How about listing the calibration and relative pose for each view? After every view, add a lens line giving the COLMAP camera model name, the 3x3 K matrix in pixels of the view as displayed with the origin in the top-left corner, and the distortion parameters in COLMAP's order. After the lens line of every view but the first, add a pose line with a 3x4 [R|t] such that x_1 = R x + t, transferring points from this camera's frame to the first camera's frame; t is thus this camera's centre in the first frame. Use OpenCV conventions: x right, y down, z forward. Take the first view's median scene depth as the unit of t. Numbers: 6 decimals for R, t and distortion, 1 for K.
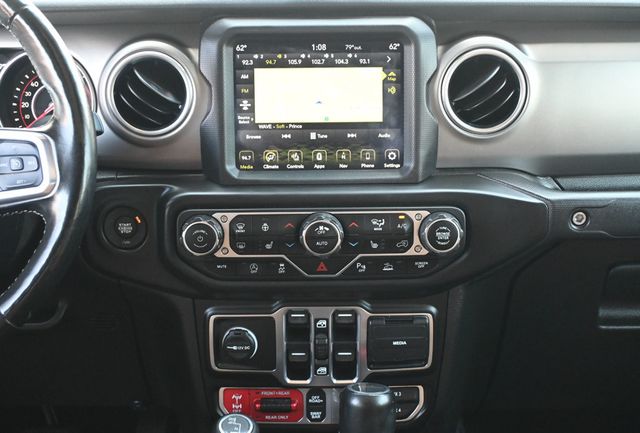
lens RADIAL K [[950.1, 0, 321.3], [0, 950.1, 212.8], [0, 0, 1]] dist [0.018828, 0.000000]
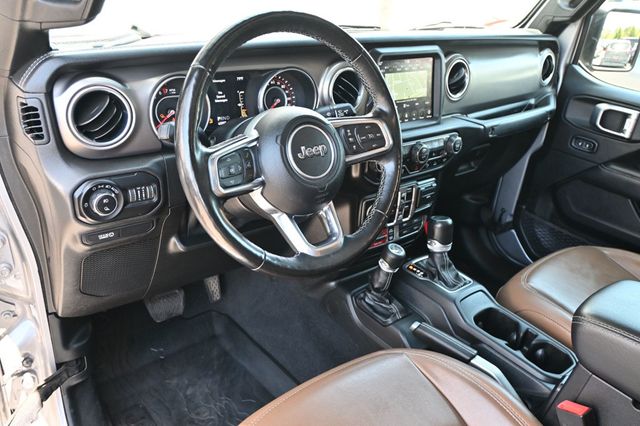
lens RADIAL K [[514.9, 0, 318.0], [0, 514.9, 210.8], [0, 0, 1]] dist [-0.012347, -0.002091]
pose [[0.795393, -0.203577, 0.570882, -0.819362], [0.103253, 0.973648, 0.203345, -0.102507], [-0.597234, -0.102794, 0.795452, 0.194249]]
